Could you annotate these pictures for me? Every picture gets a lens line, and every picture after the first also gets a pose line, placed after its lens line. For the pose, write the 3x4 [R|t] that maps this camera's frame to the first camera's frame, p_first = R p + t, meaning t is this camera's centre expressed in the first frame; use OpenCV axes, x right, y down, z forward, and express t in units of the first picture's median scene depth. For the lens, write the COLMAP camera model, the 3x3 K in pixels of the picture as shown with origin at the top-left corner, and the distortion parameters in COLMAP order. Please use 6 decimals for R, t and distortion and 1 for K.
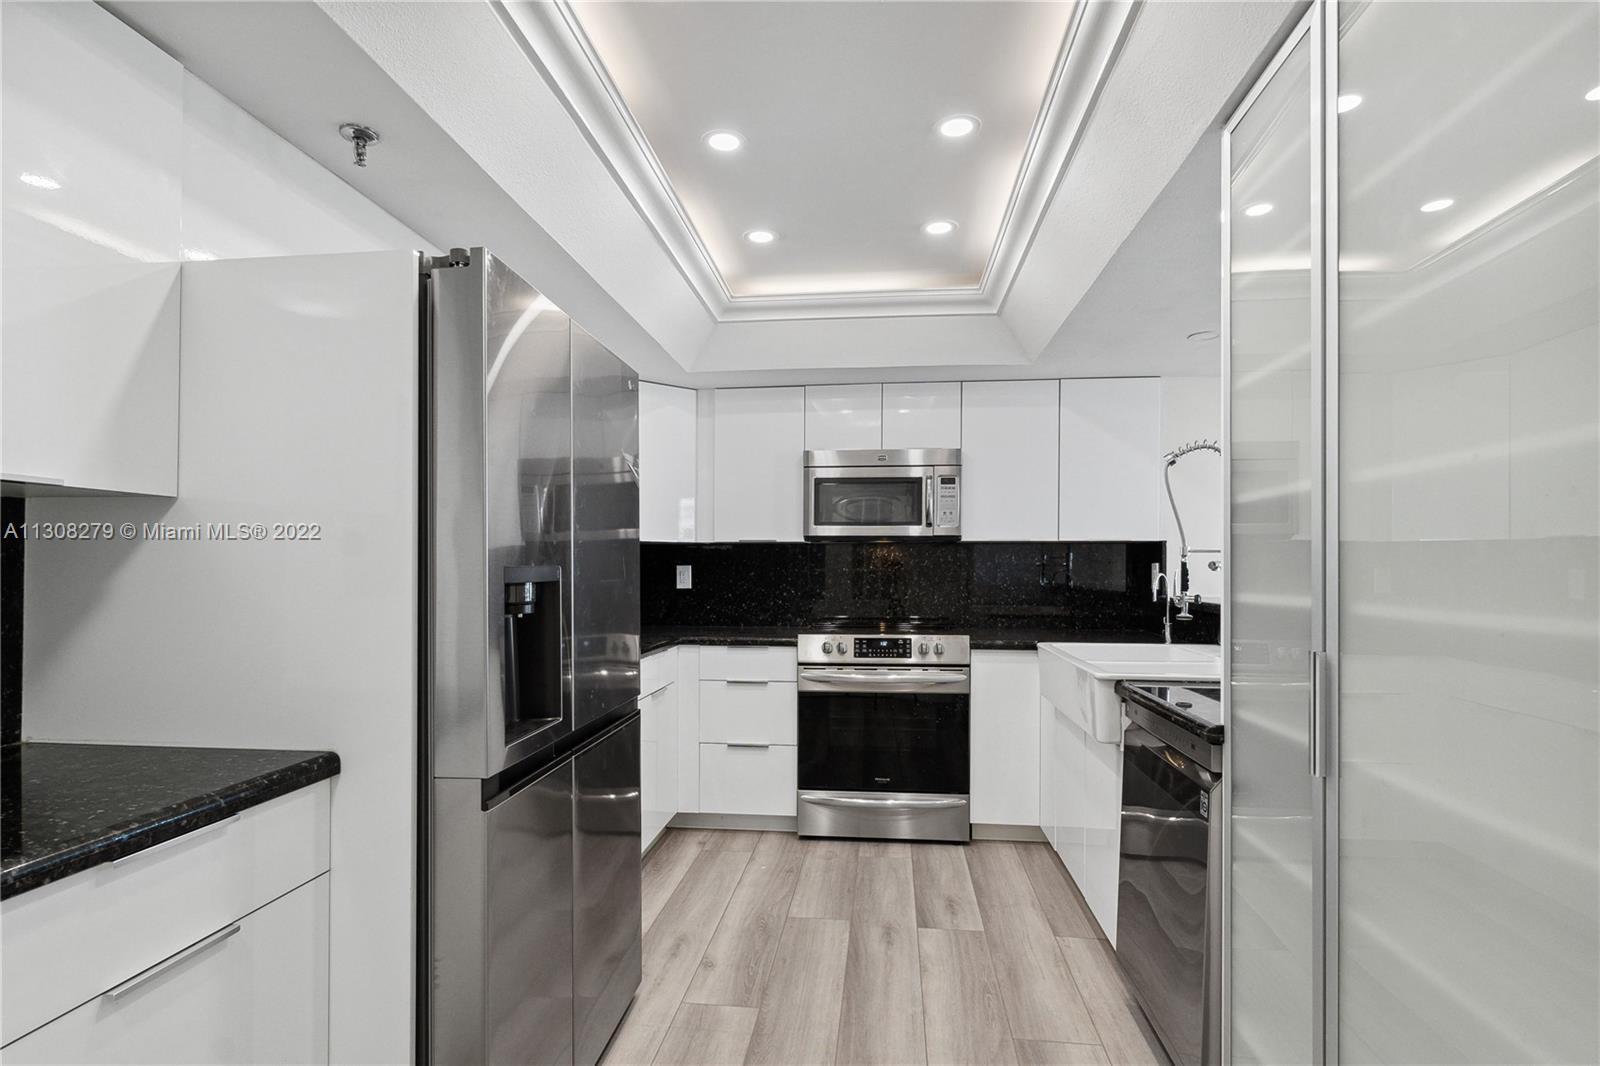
lens RADIAL K [[774.8, 0, 804.5], [0, 774.8, 544.2], [0, 0, 1]] dist [0.002571, -0.000572]
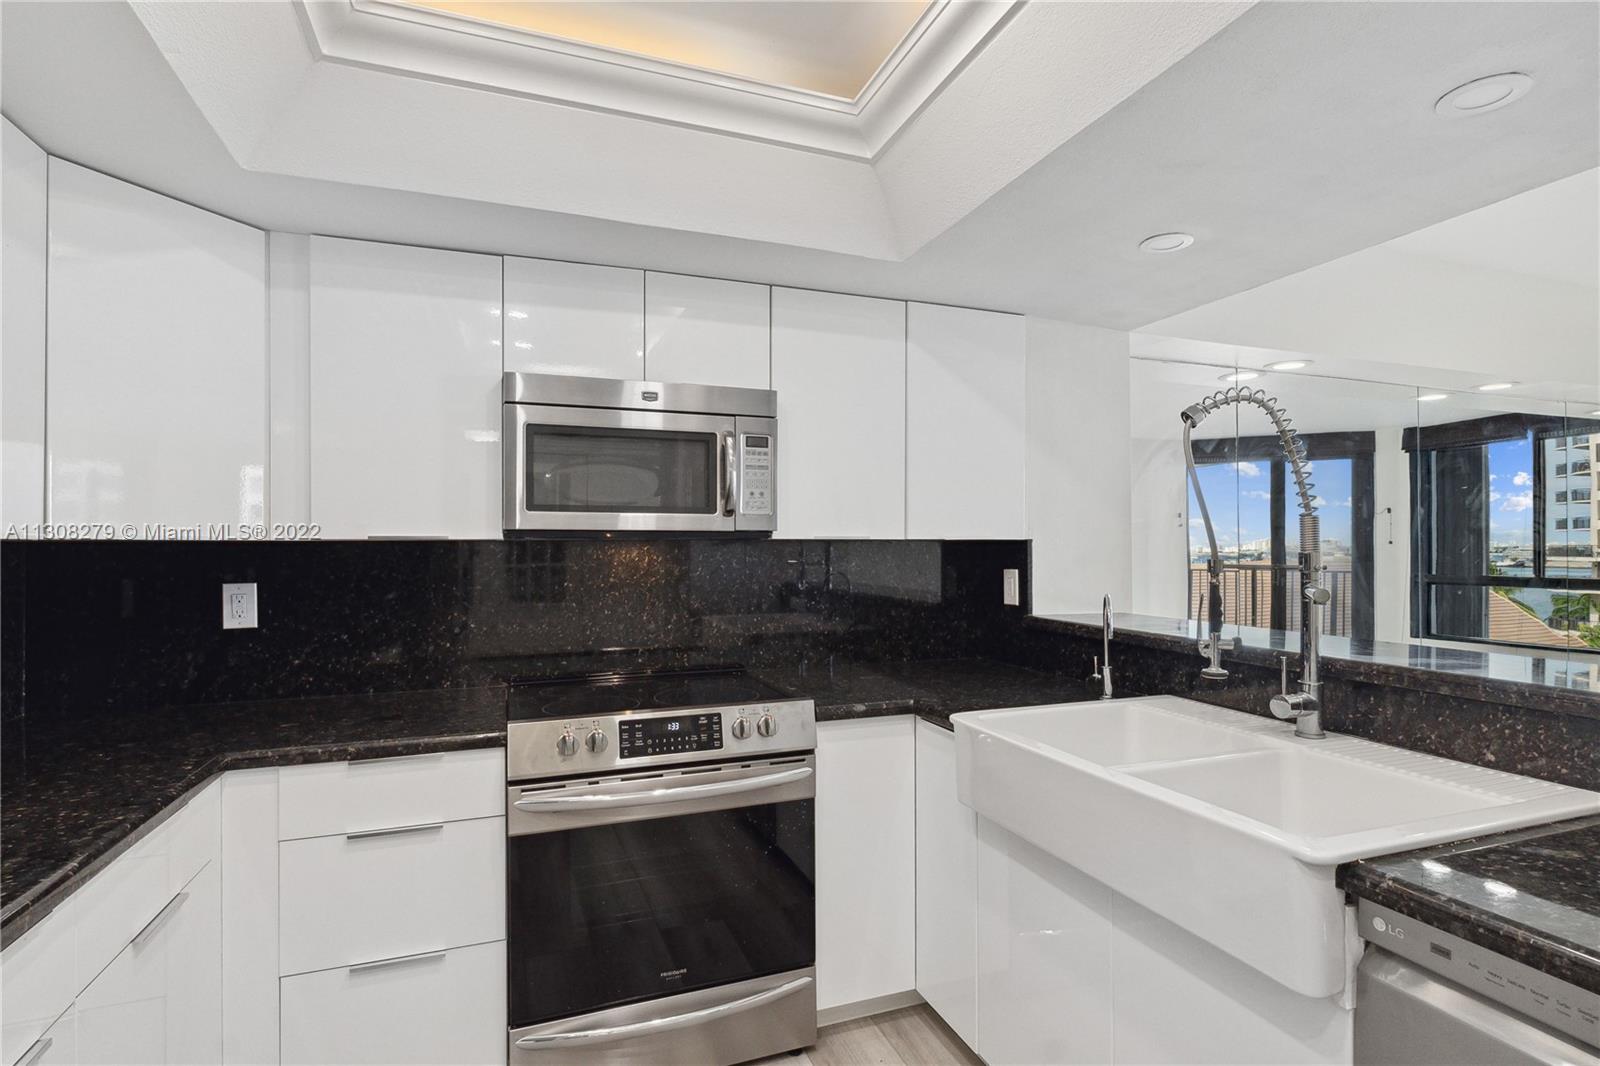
lens RADIAL K [[774.8, 0, 787.3], [0, 774.8, 542.3], [0, 0, 1]] dist [0.002571, -0.000572]
pose [[0.899248, -0.001280, 0.437437, -0.066426], [-0.008207, 0.999770, 0.019796, -0.015118], [-0.437362, -0.021392, 0.899031, 0.466526]]
